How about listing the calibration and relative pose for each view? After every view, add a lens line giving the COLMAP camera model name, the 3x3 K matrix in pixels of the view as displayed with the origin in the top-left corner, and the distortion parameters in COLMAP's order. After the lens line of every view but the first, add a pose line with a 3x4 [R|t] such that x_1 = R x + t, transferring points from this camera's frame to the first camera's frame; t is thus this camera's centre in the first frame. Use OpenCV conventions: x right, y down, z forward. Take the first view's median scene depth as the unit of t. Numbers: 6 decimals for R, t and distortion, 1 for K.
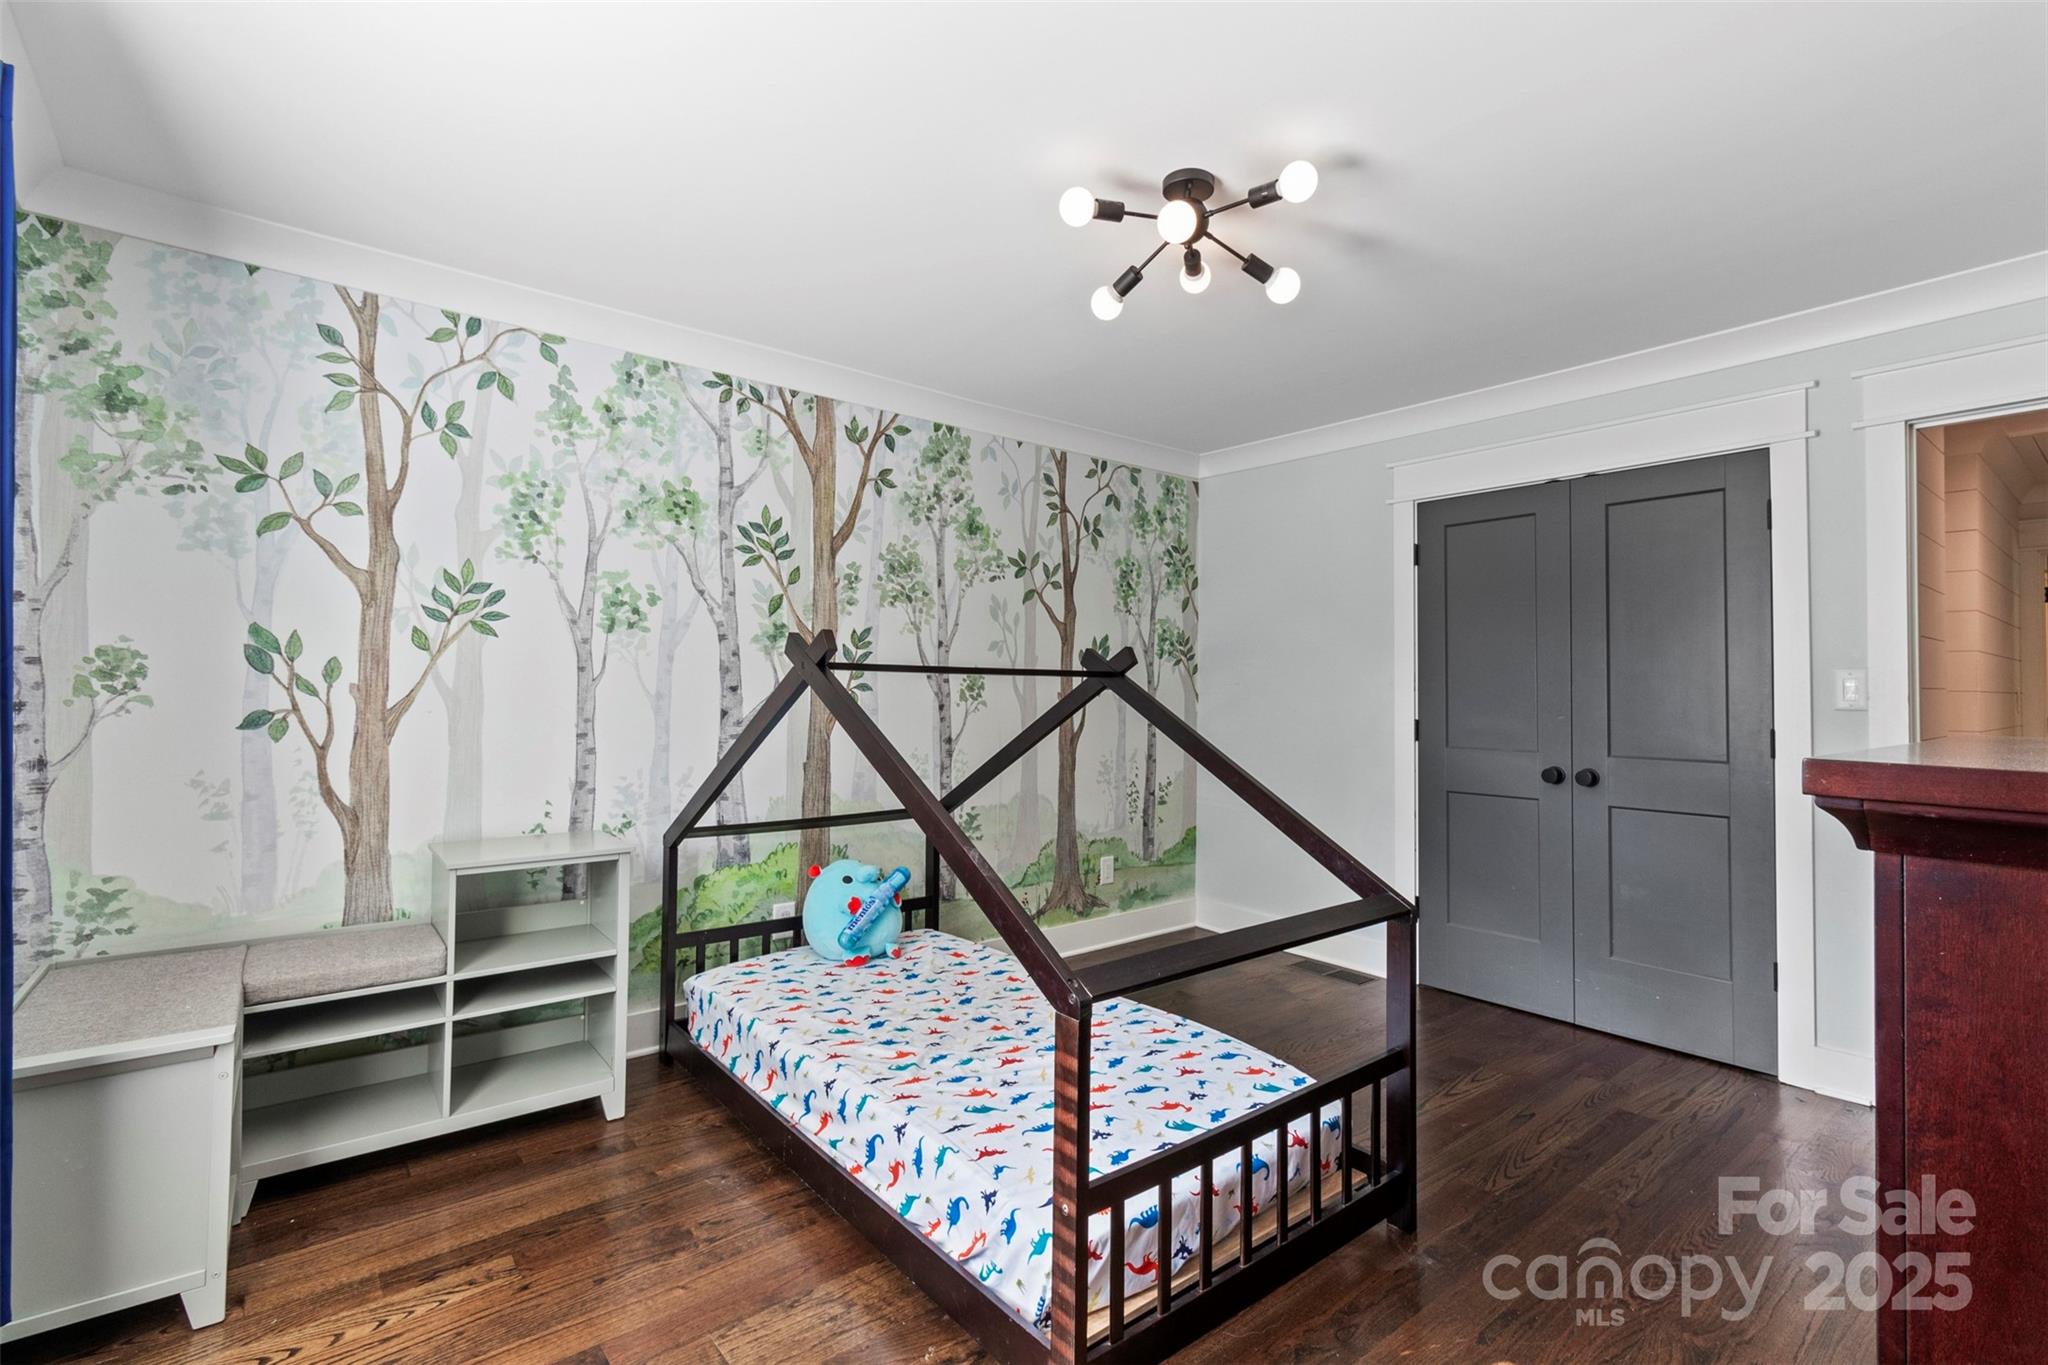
lens RADIAL K [[959.3, 0, 1024.0], [0, 959.3, 682.5], [0, 0, 1]] dist [-0.001380, 0.008894]
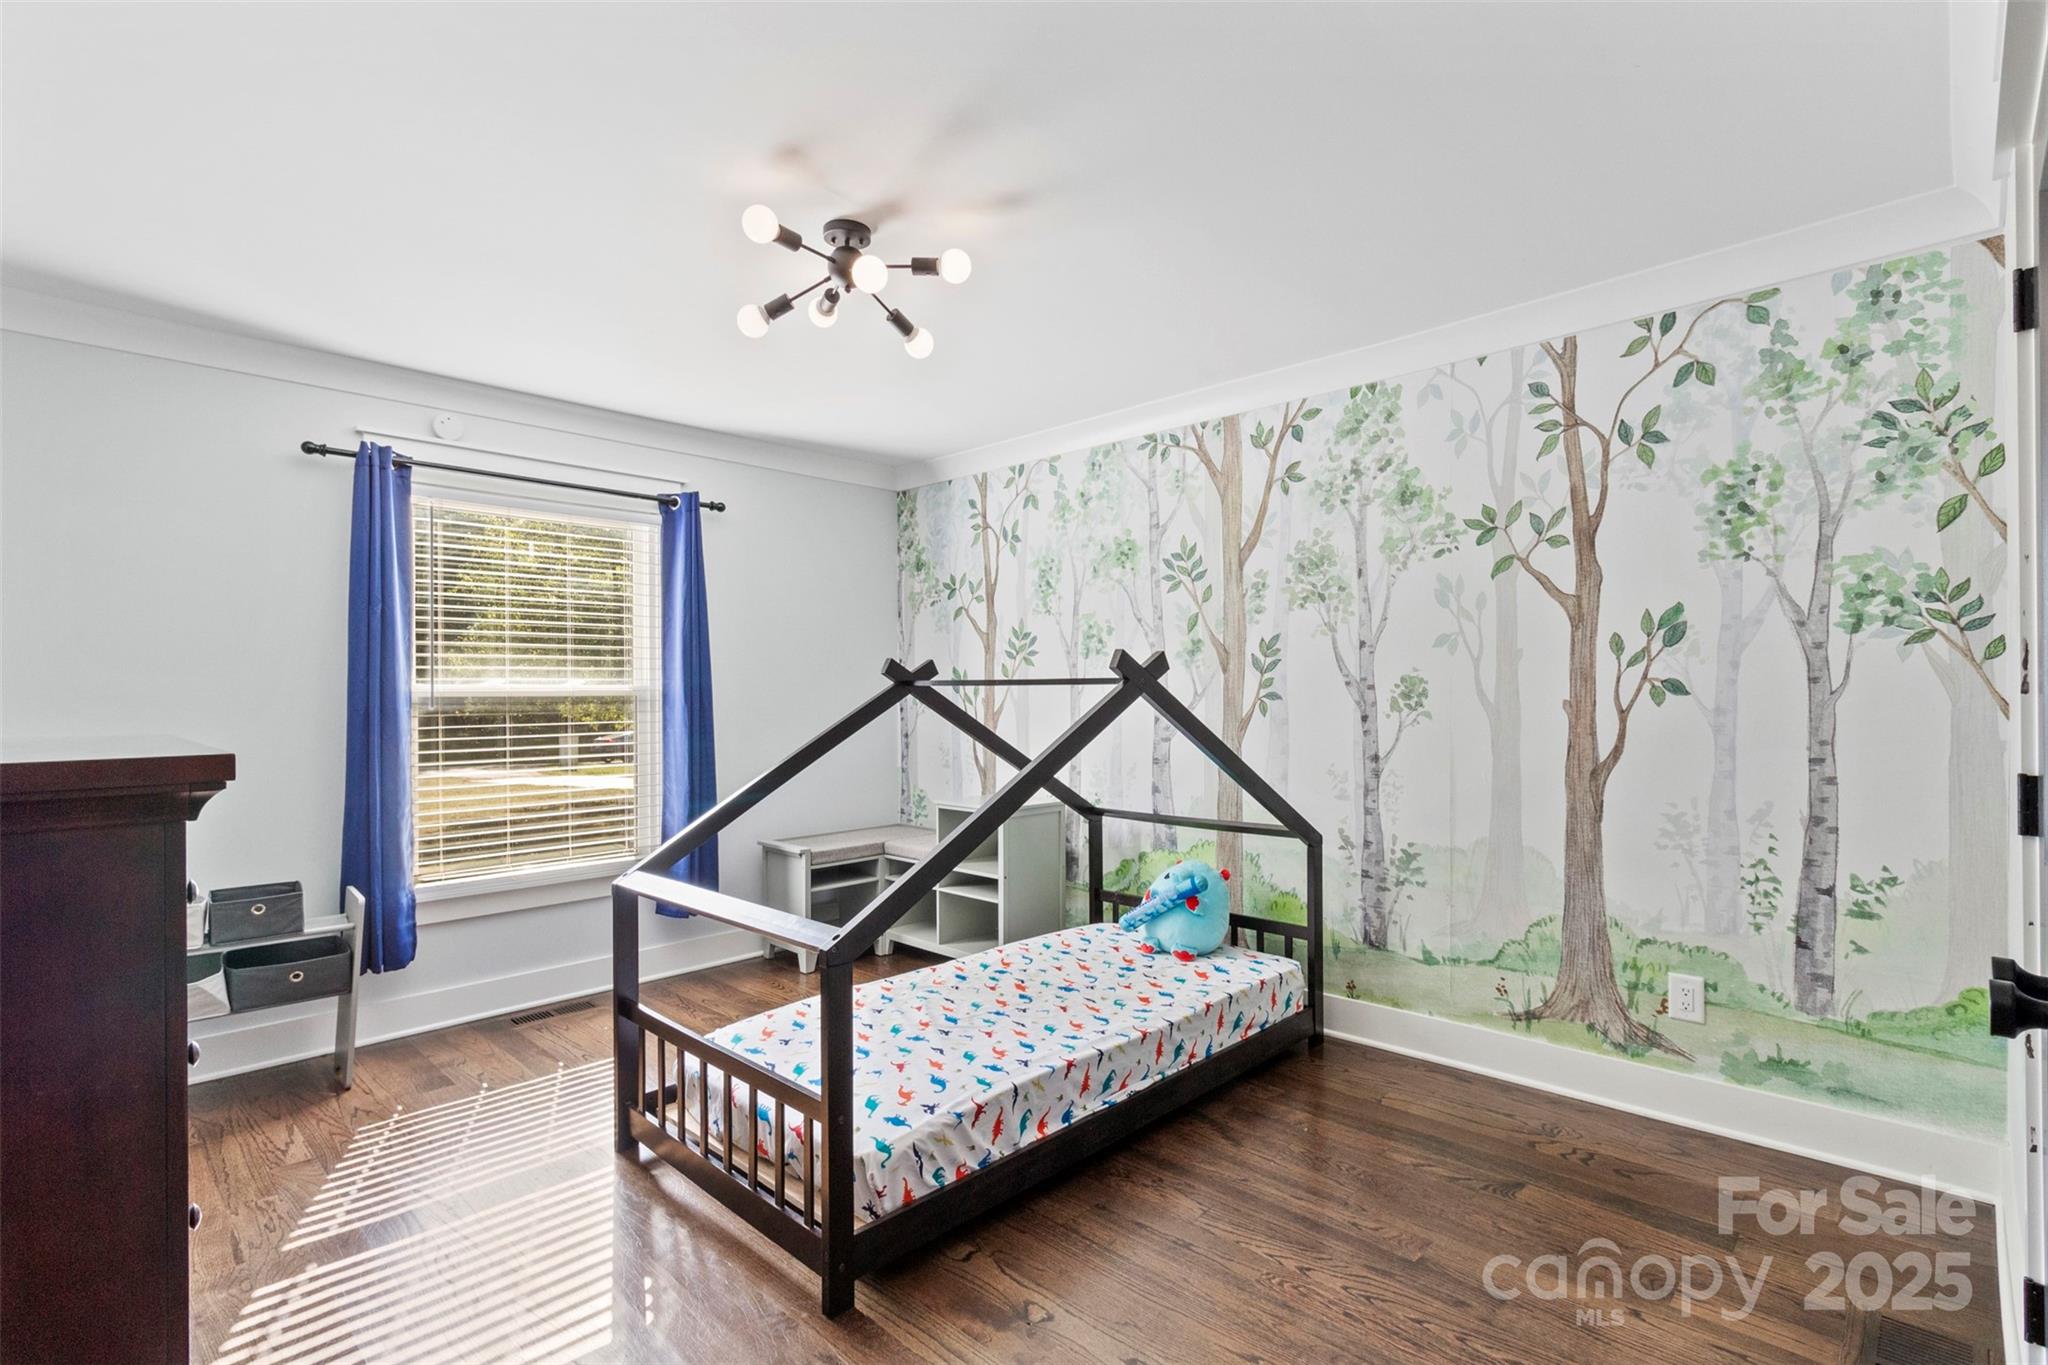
lens RADIAL K [[954.4, 0, 1022.6], [0, 954.4, 712.2], [0, 0, 1]] dist [0.019085, 0.000017]
pose [[0.125875, 0.001403, -0.992045, 0.678260], [0.008303, 0.999962, 0.002467, 0.014714], [0.992011, -0.008548, 0.125859, 0.558100]]
